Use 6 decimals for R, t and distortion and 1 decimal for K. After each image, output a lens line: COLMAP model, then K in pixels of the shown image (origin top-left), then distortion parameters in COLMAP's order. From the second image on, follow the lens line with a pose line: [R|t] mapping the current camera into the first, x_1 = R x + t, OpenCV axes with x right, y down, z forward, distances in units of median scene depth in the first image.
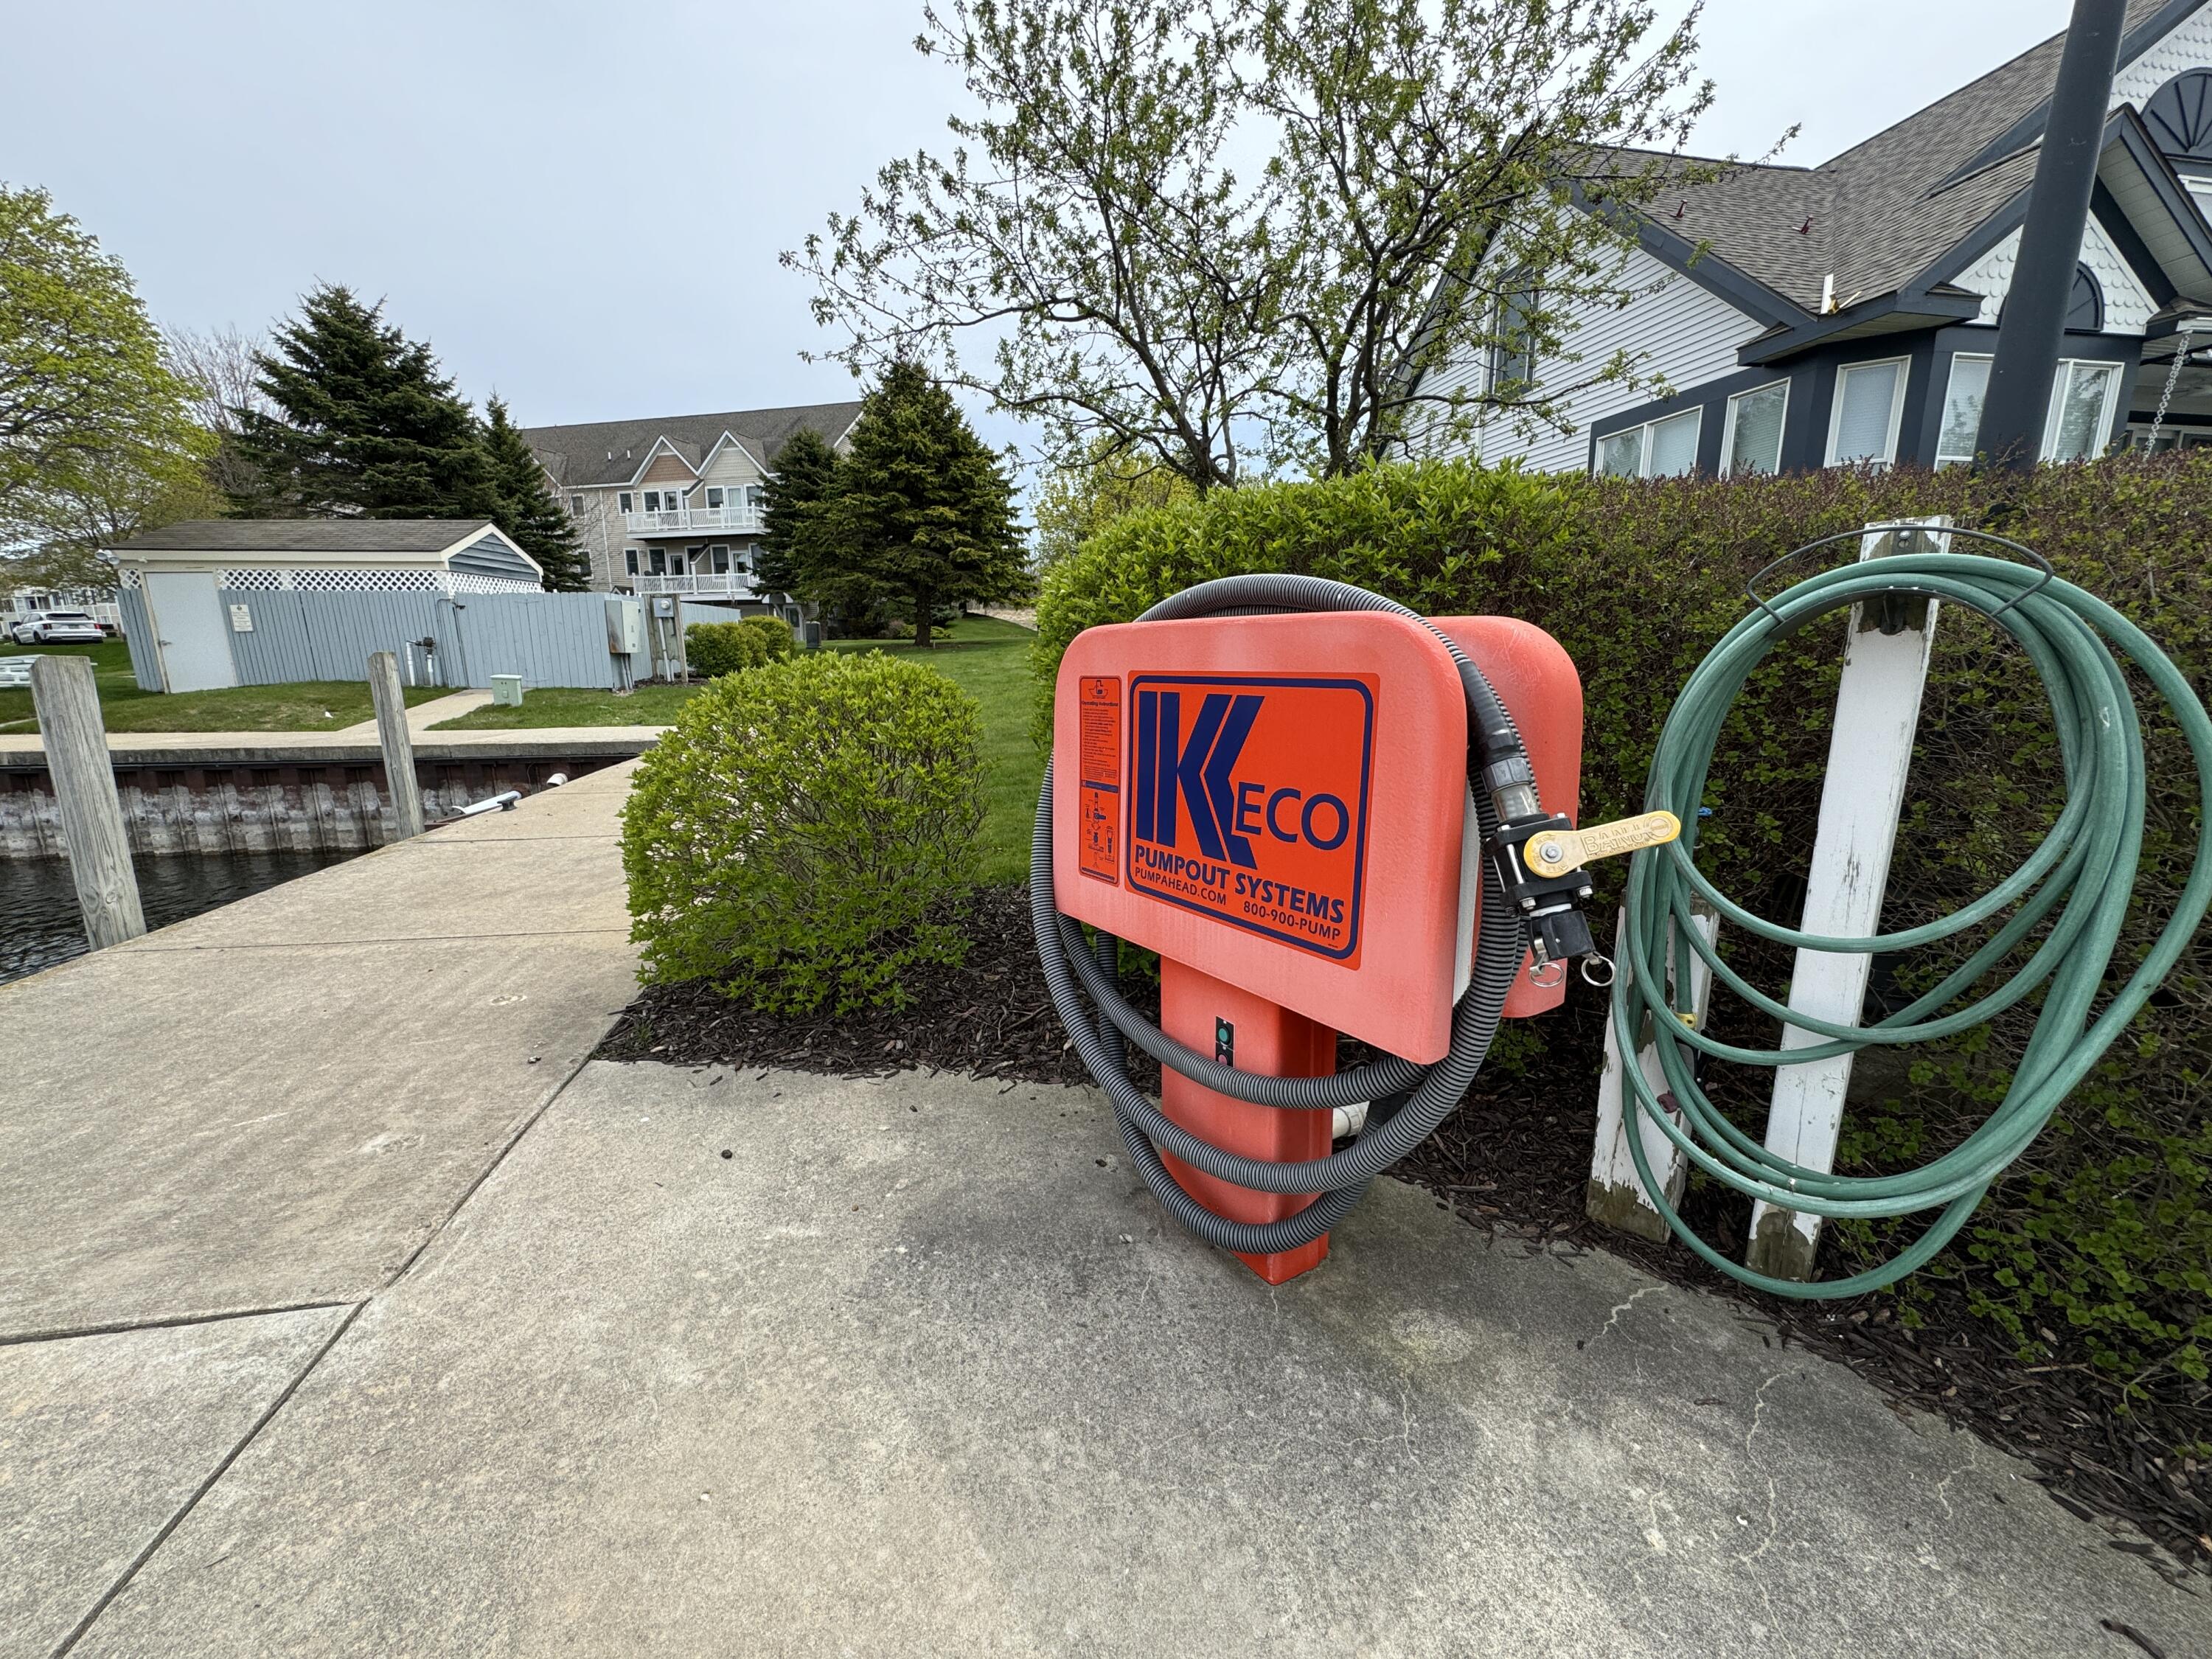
lens RADIAL K [[885.5, 0, 1102.9], [0, 885.5, 824.6], [0, 0, 1]] dist [-0.002819, 0.000691]
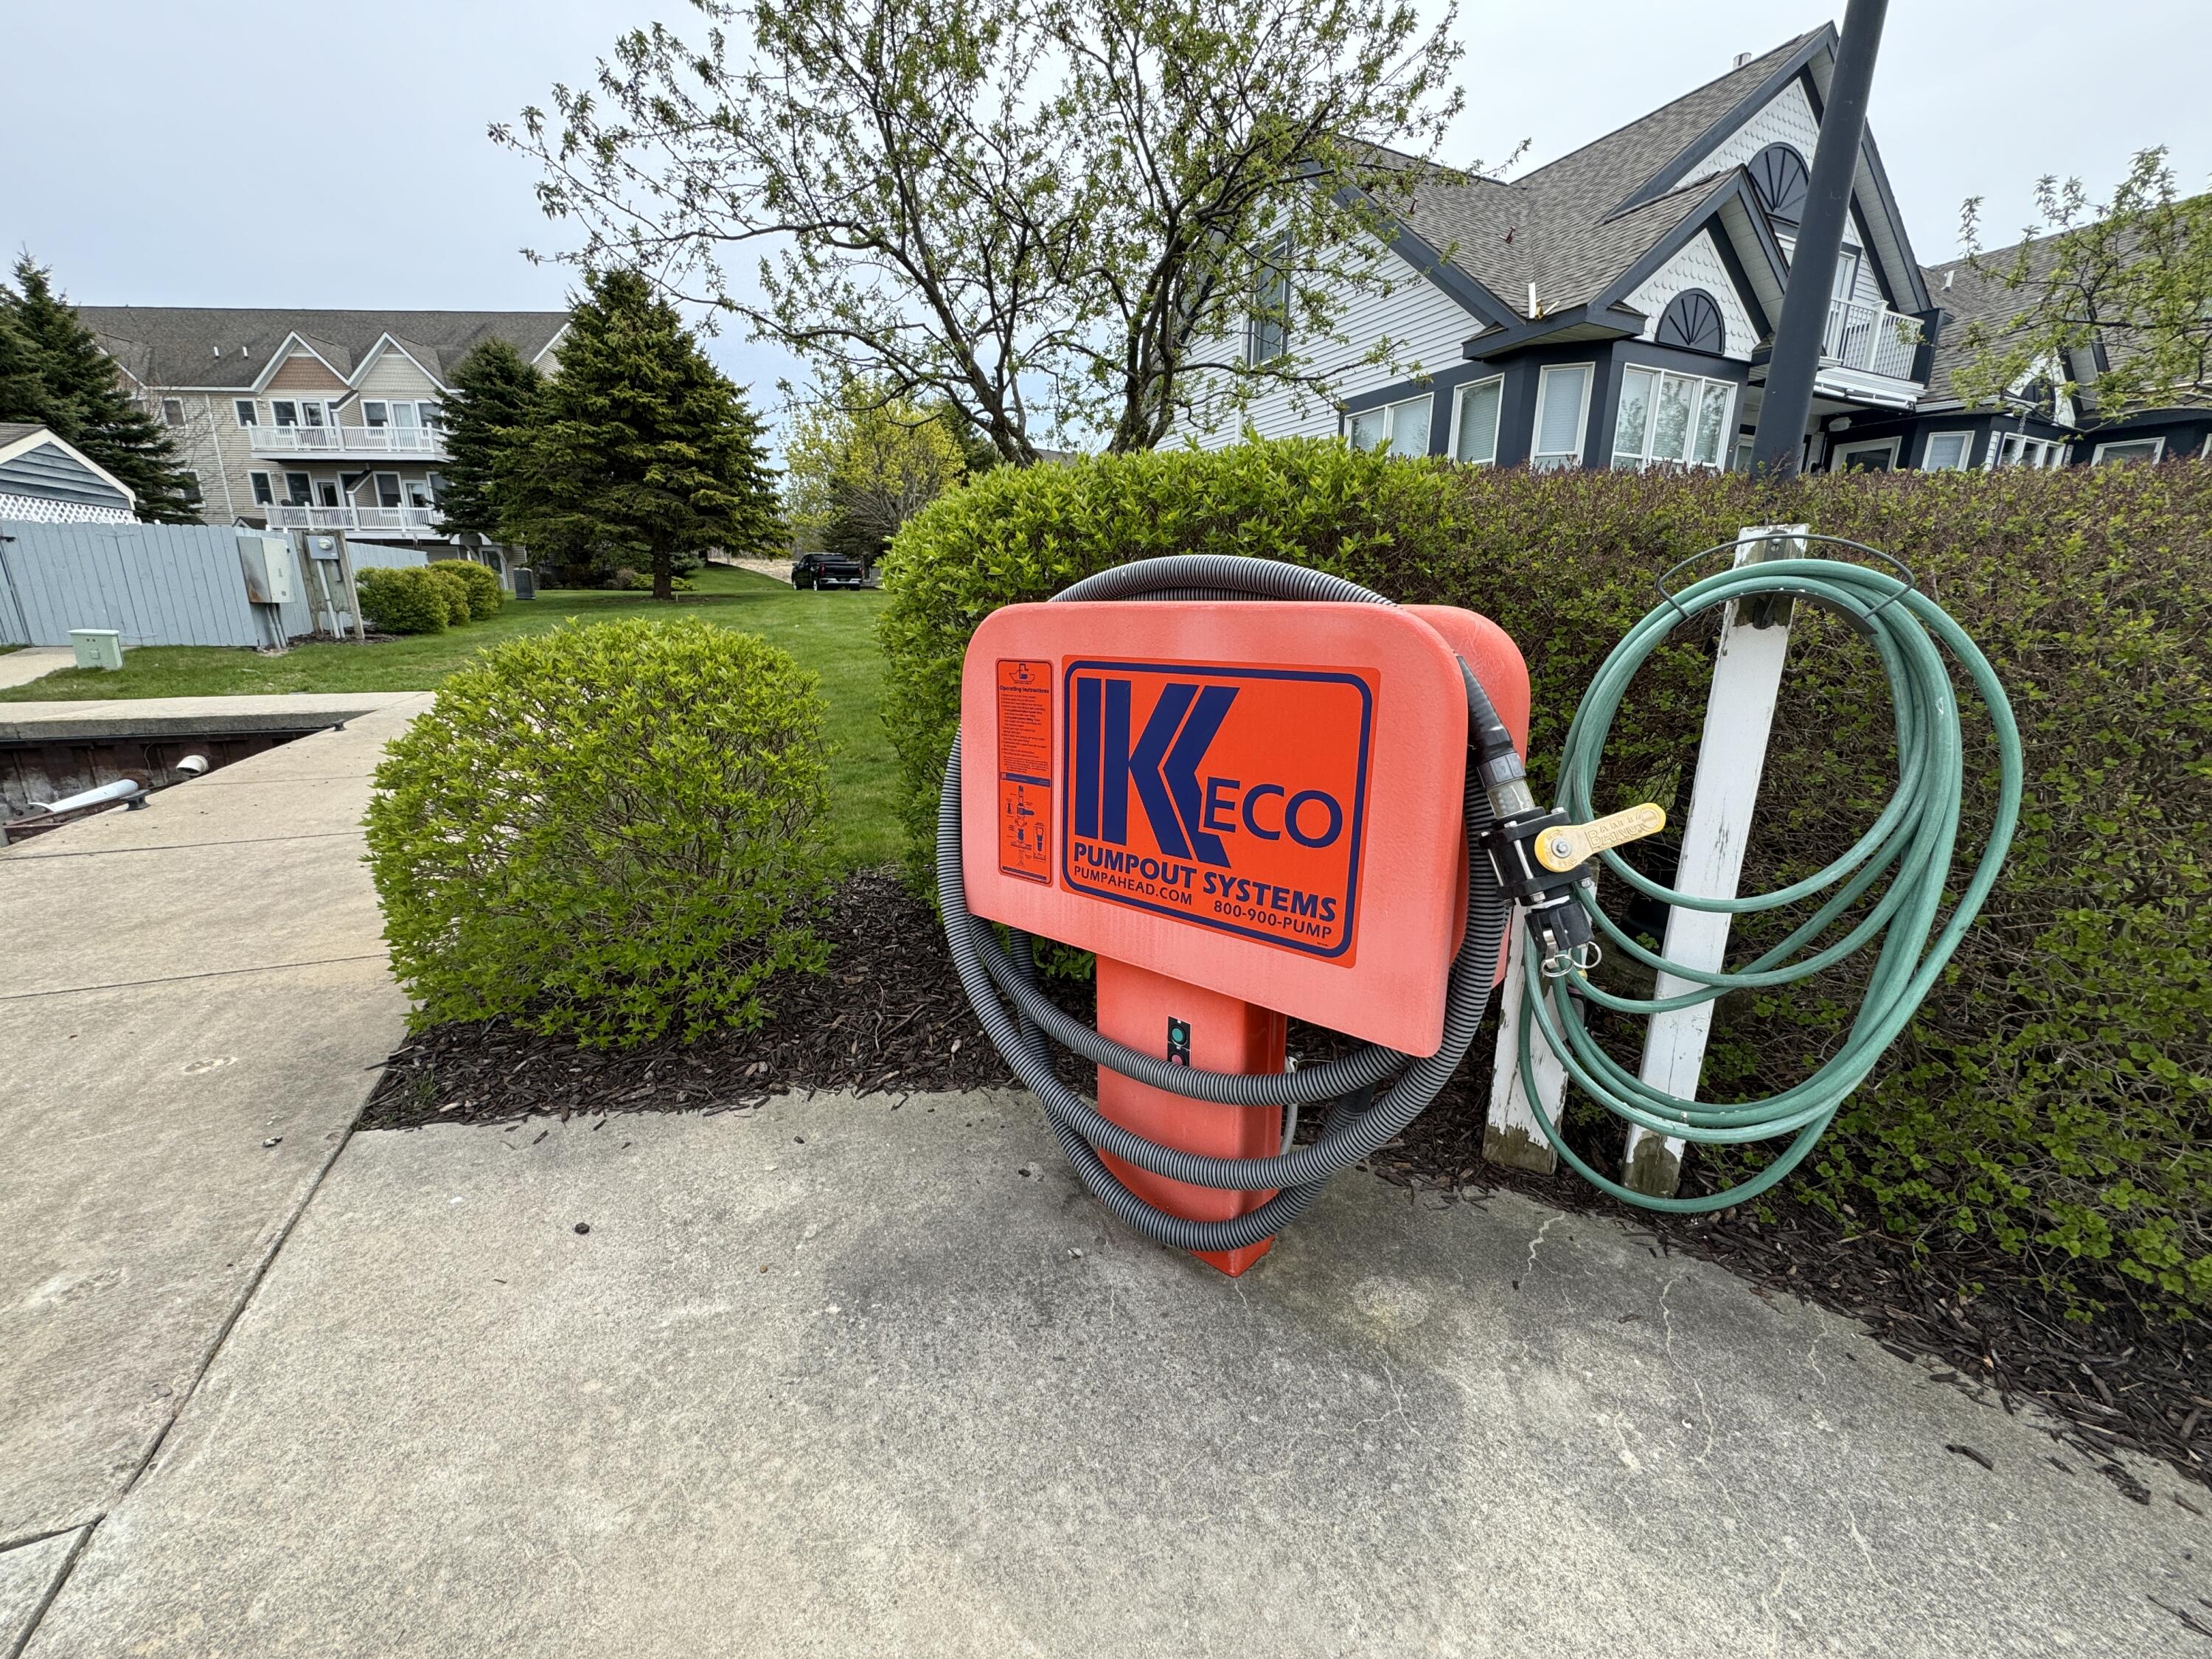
lens RADIAL K [[885.5, 0, 1107.0], [0, 885.5, 825.6], [0, 0, 1]] dist [-0.002819, 0.000691]
pose [[0.965642, -0.049094, 0.255196, -0.157232], [0.036764, 0.997925, 0.052866, -0.040492], [-0.257261, -0.041667, 0.965443, 0.085652]]
